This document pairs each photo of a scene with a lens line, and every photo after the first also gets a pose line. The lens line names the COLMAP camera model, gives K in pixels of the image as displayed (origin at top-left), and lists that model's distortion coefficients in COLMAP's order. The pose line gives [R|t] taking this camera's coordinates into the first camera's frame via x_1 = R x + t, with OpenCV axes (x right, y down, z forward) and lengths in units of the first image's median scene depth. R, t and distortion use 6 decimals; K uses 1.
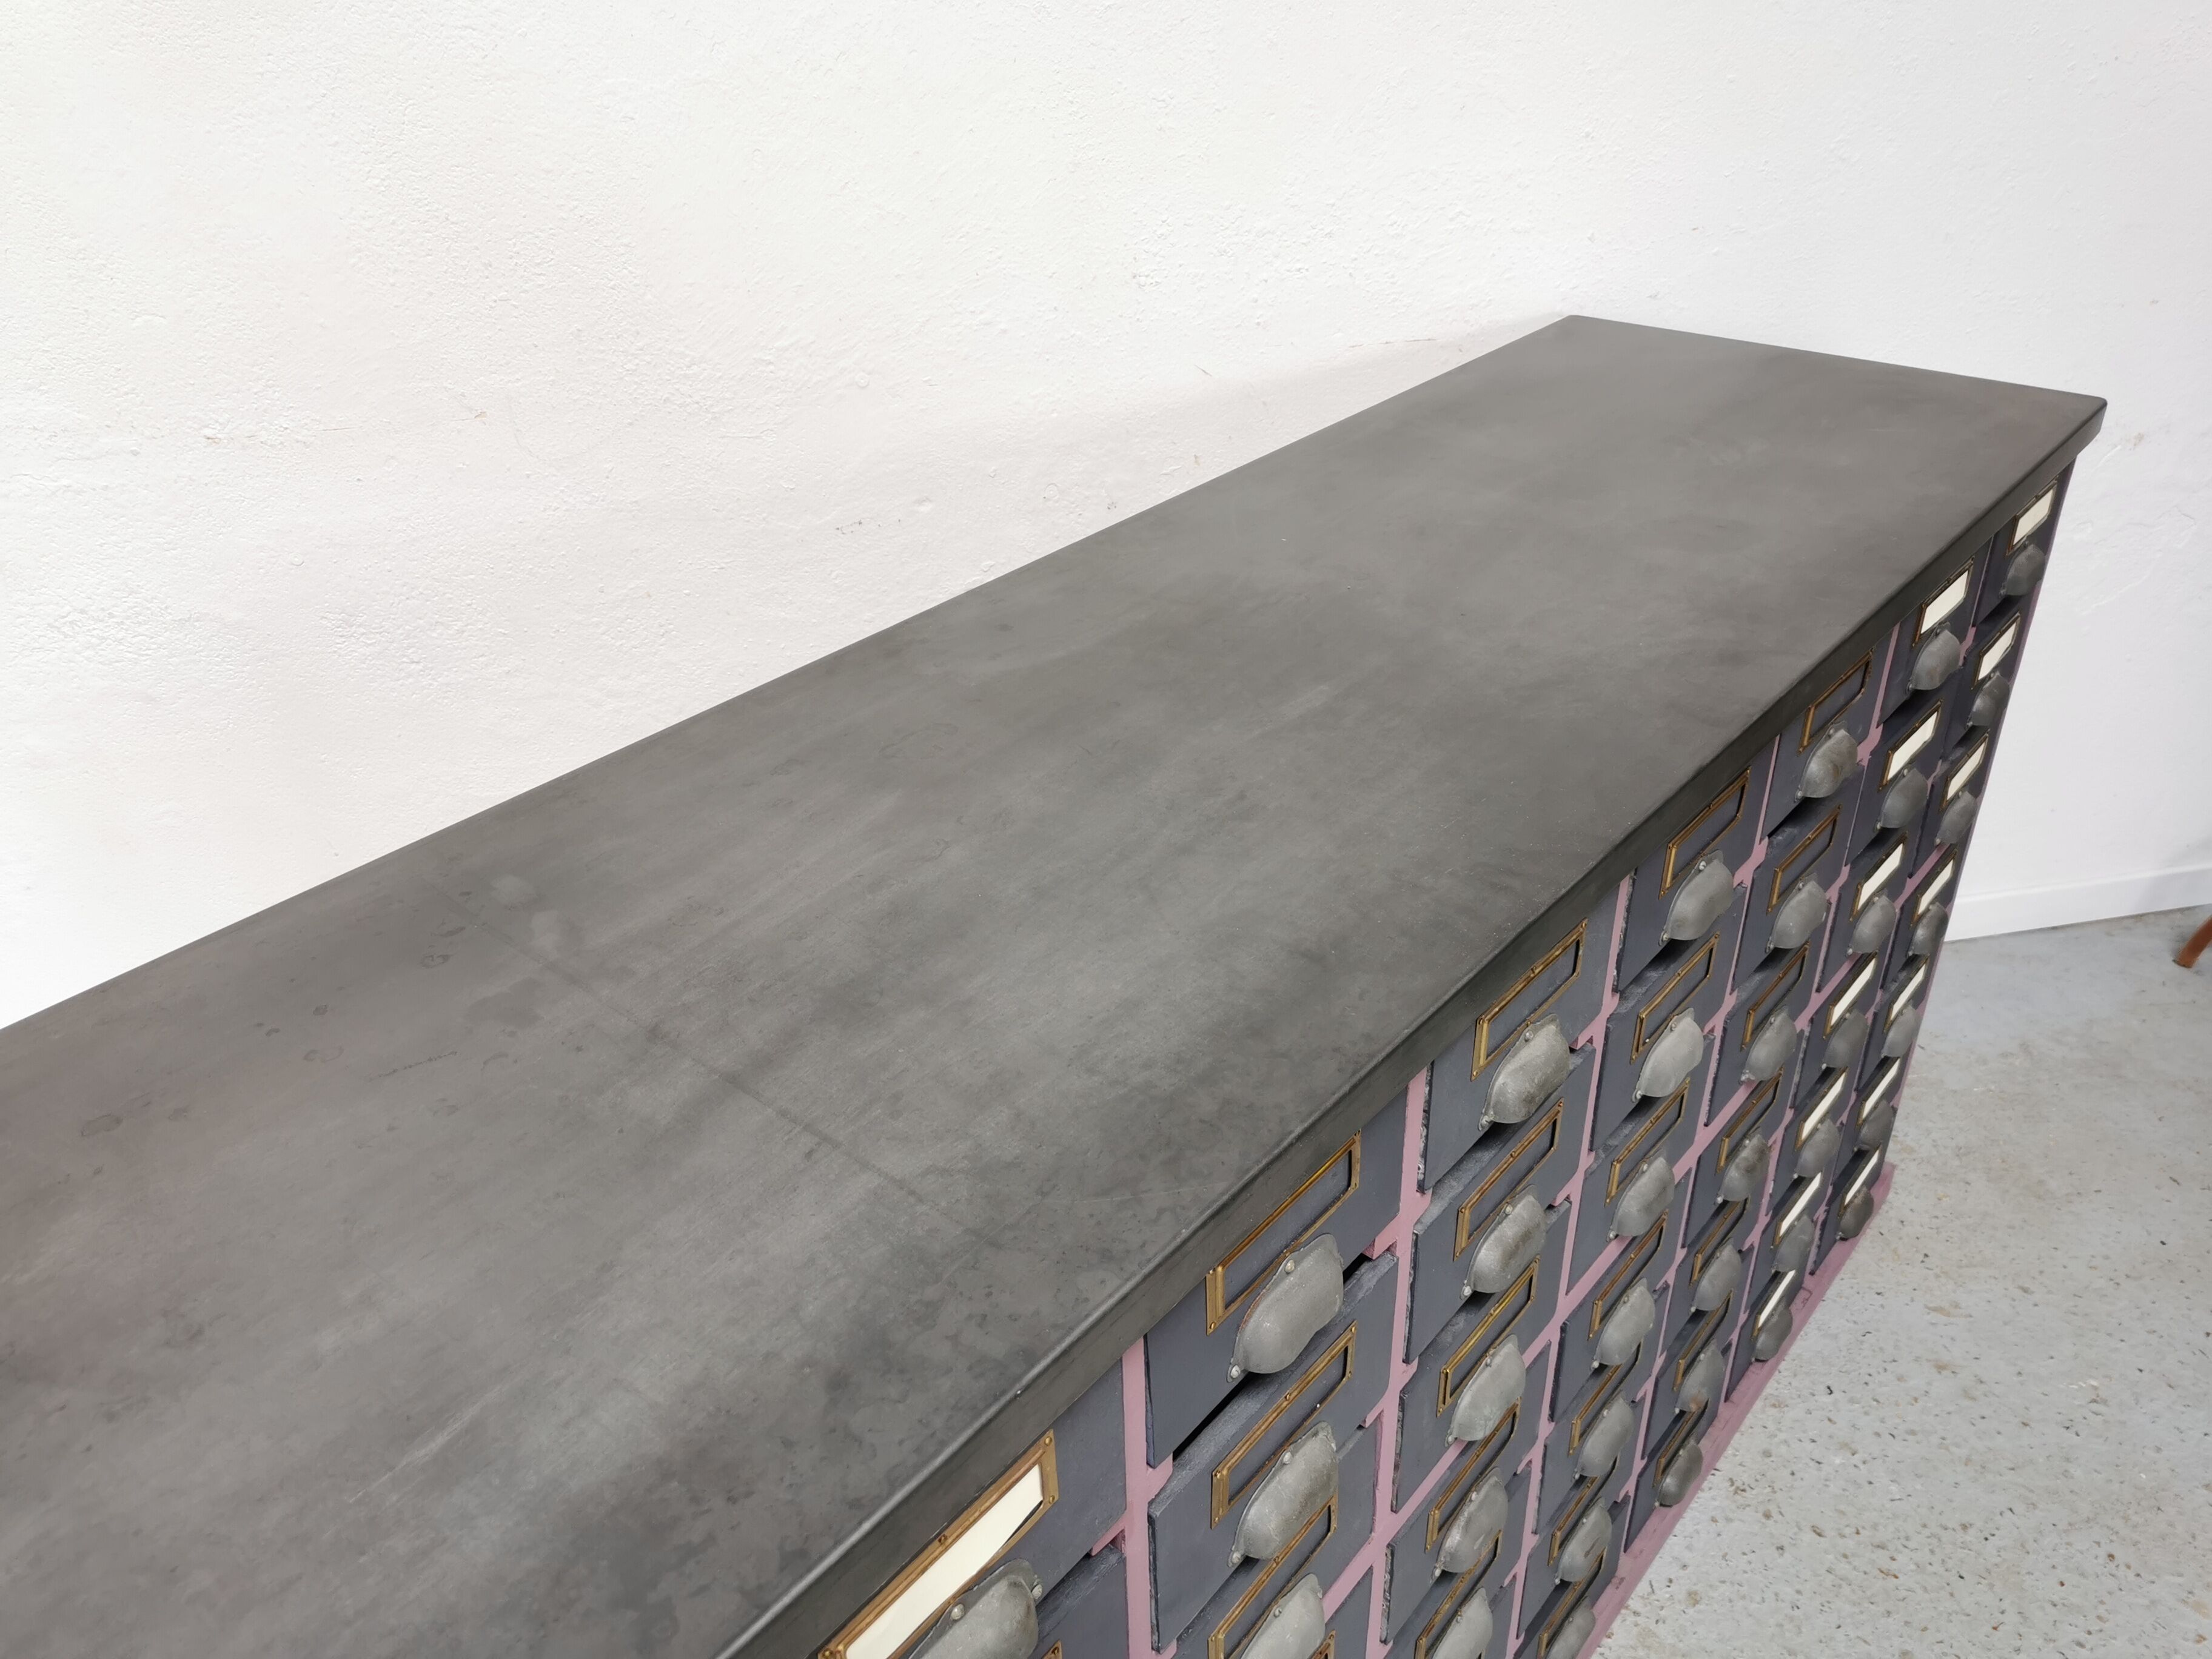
lens RADIAL K [[1709.6, 0, 1106.0], [0, 1709.6, 829.5], [0, 0, 1]] dist [0.062885, -0.071283]
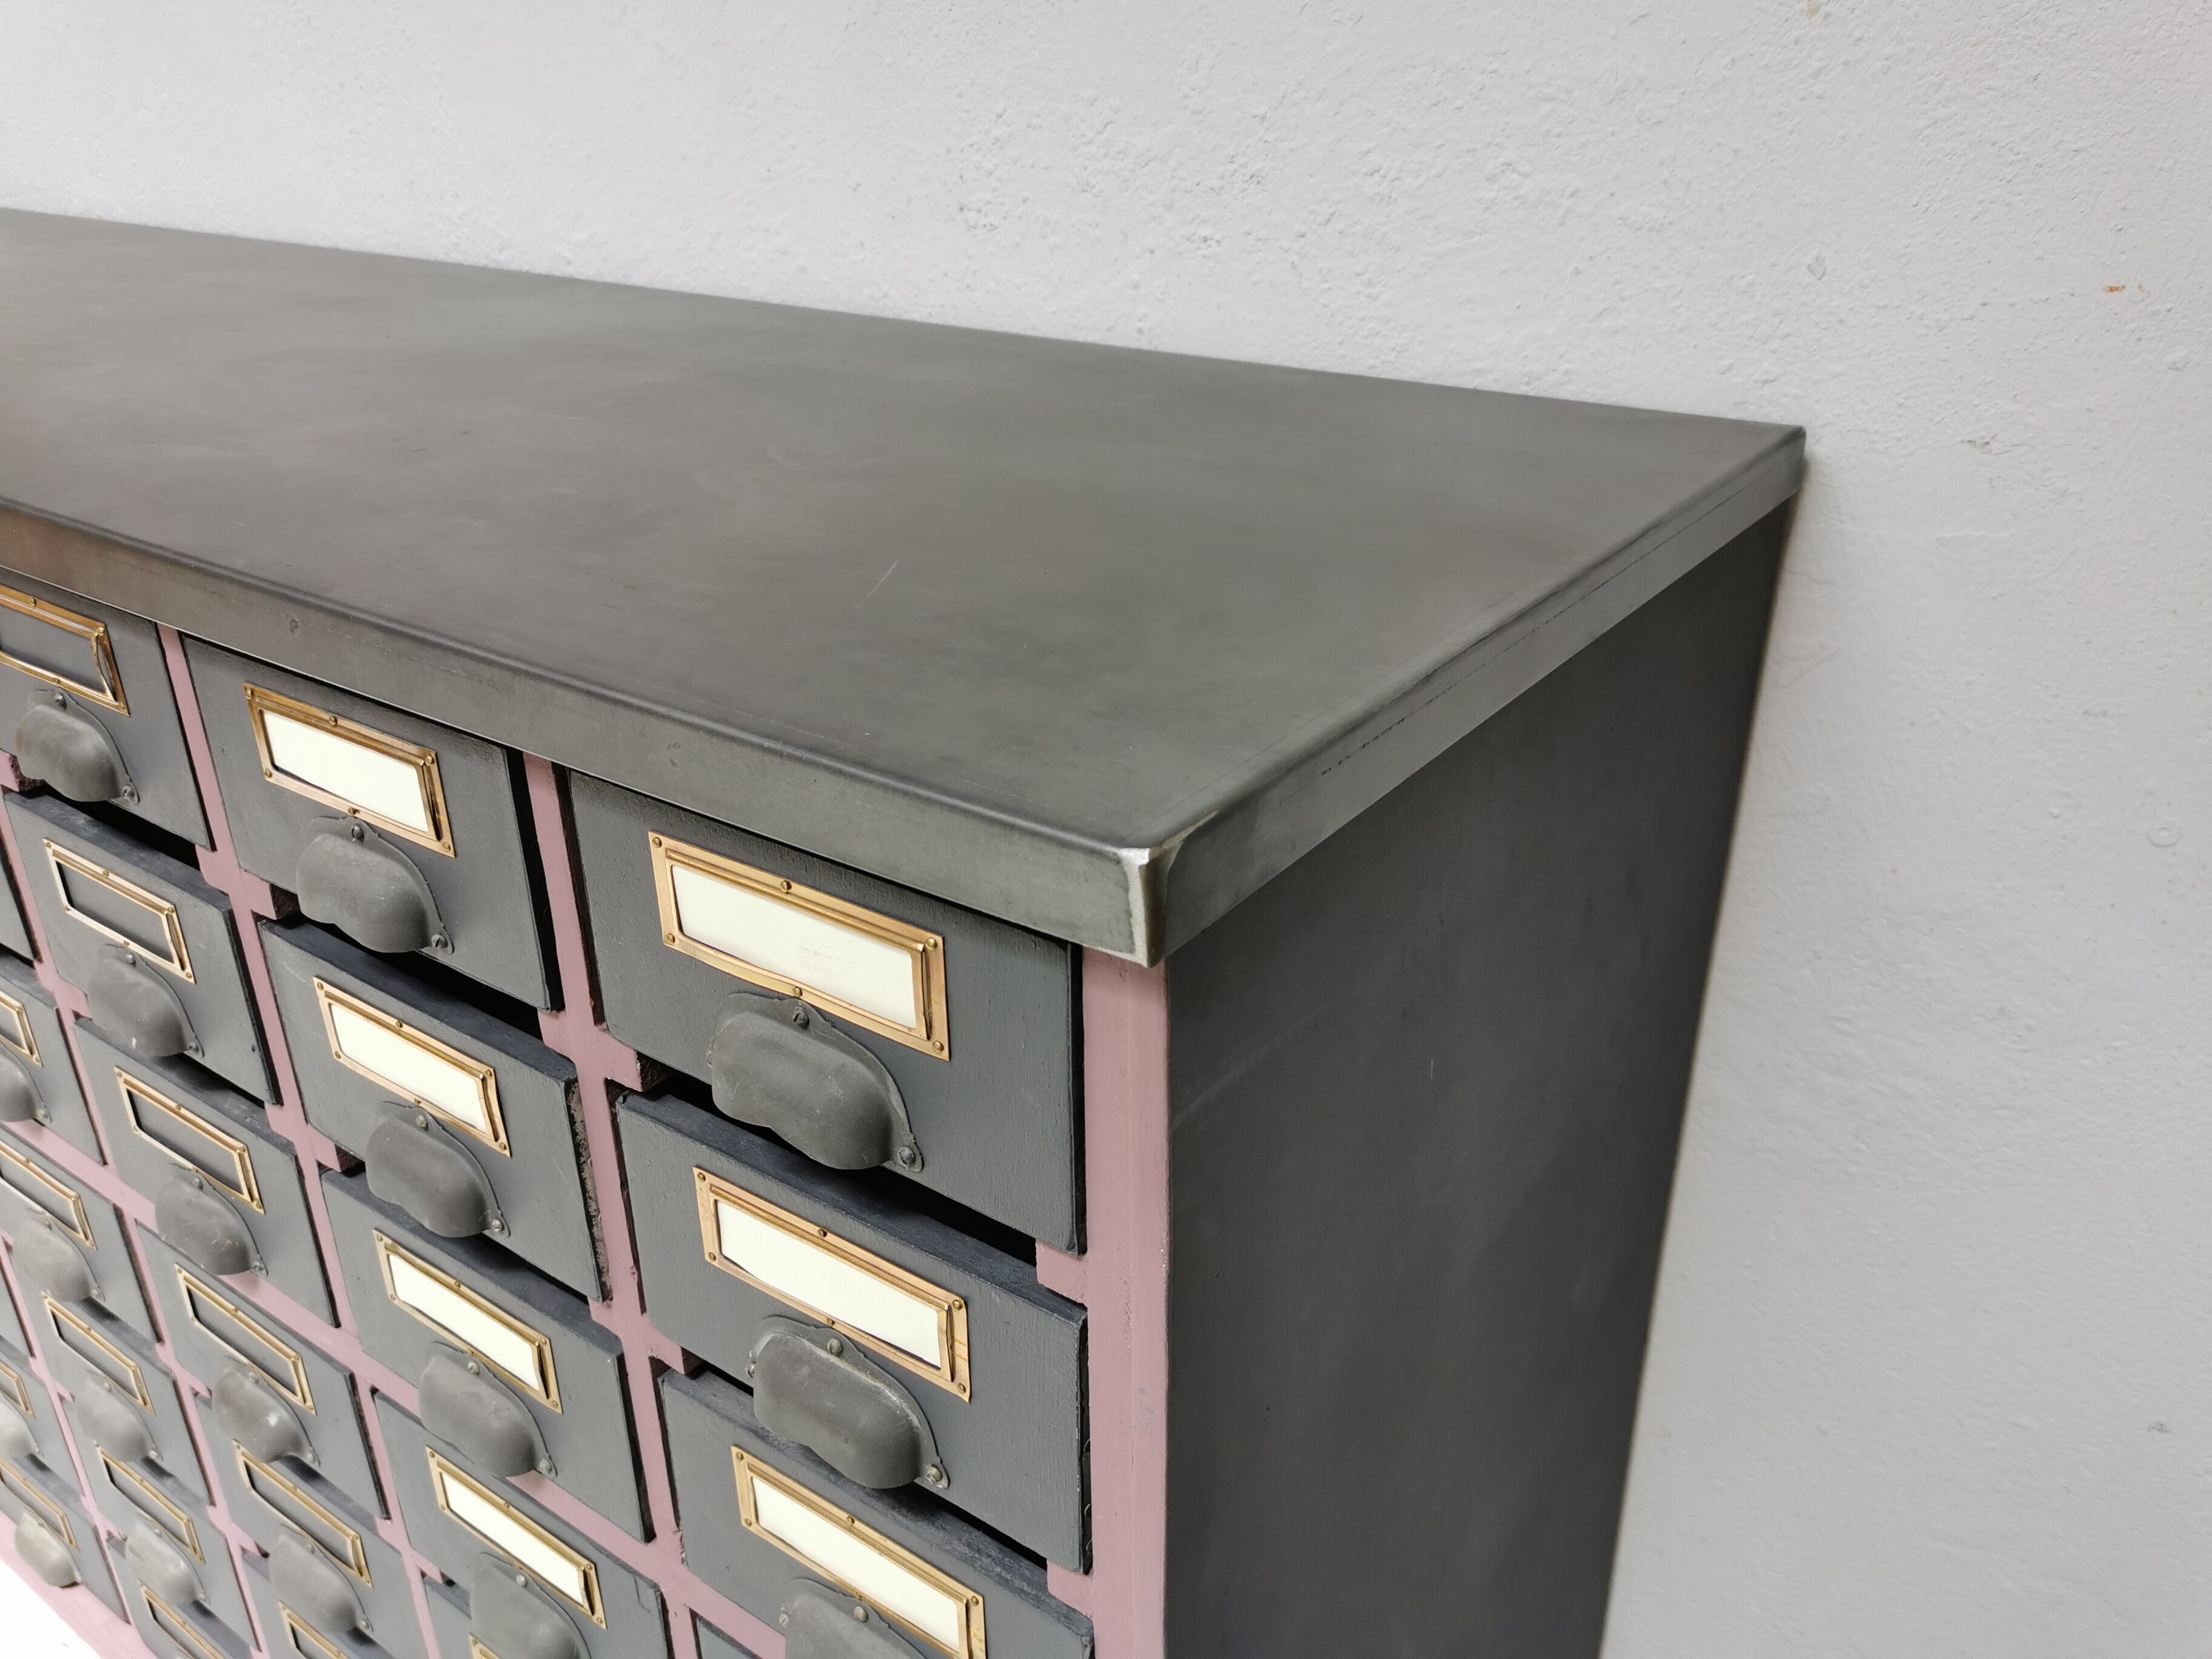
lens RADIAL K [[1706.7, 0, 1105.6], [0, 1706.7, 835.1], [0, 0, 1]] dist [0.061398, -0.070637]
pose [[0.684875, 0.339610, -0.644679, 0.567039], [-0.389302, 0.918428, 0.070243, -0.212495], [0.615946, 0.202867, 0.761220, 0.716807]]
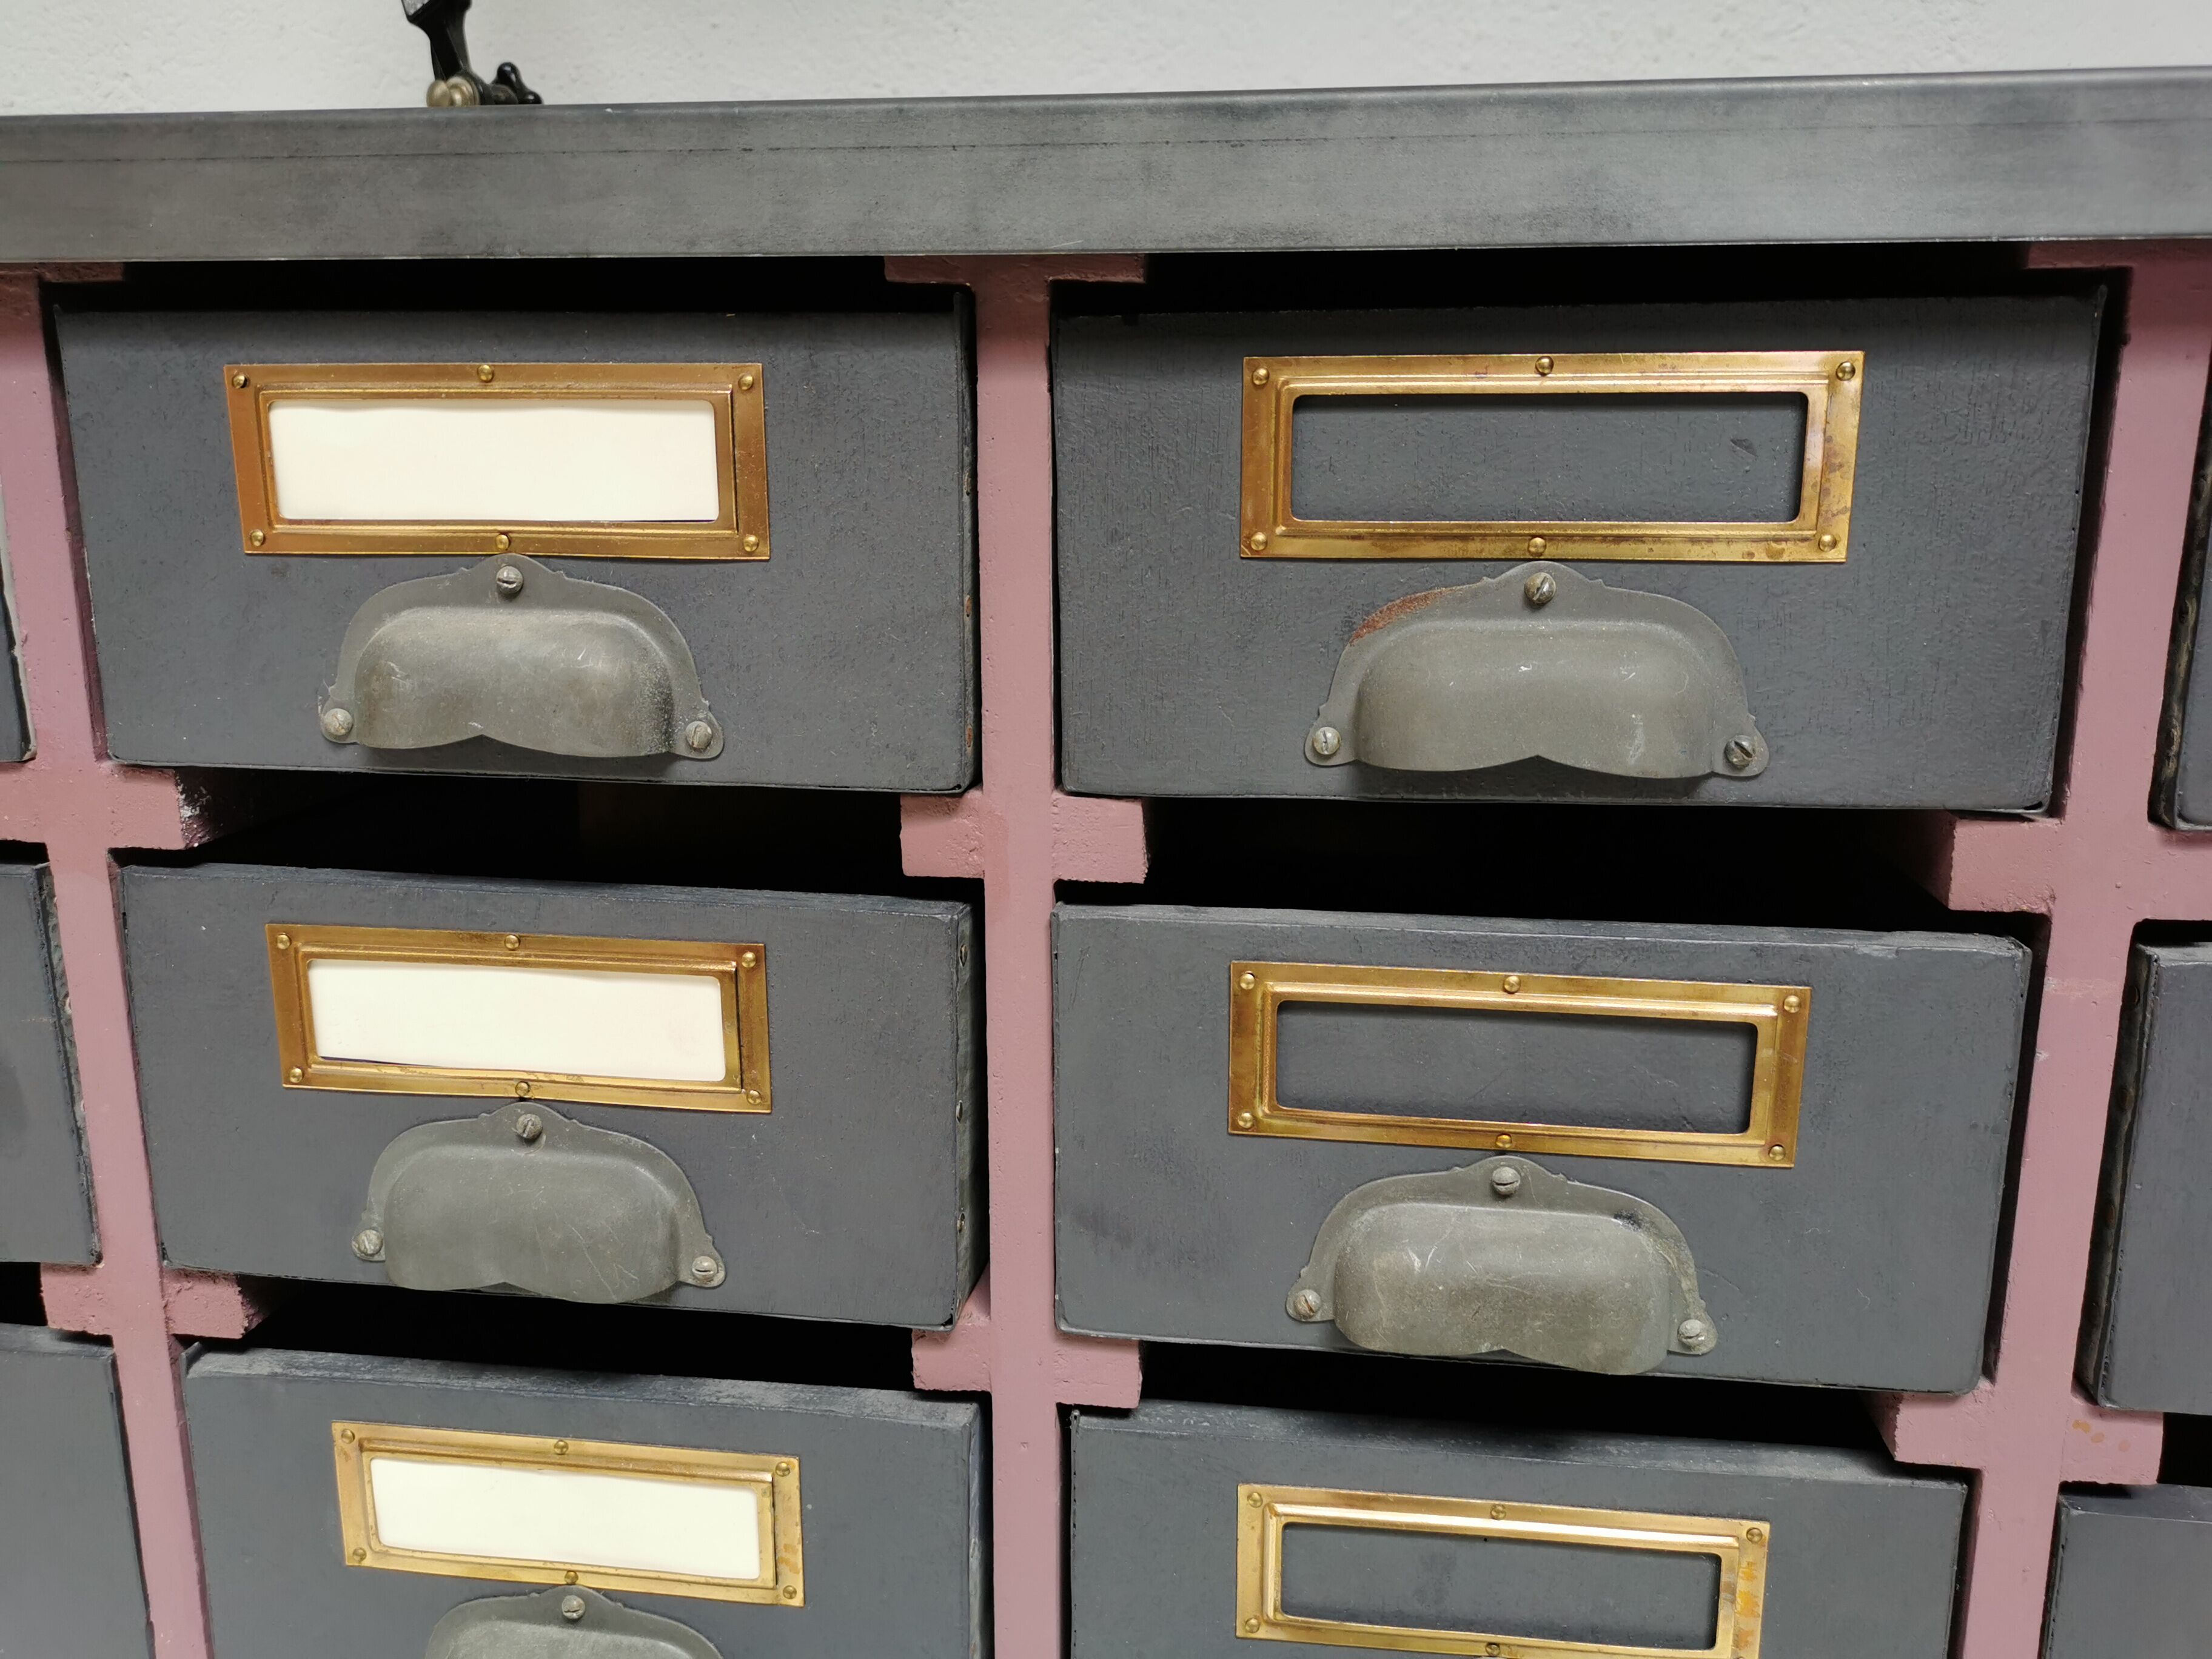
lens RADIAL K [[1706.7, 0, 1105.6], [0, 1706.7, 835.1], [0, 0, 1]] dist [0.061398, -0.070637]
pose [[0.952227, 0.097544, -0.289394, -0.366522], [-0.182584, 0.941445, -0.283452, 0.048984], [0.244799, 0.322749, 0.914279, 0.630819]]
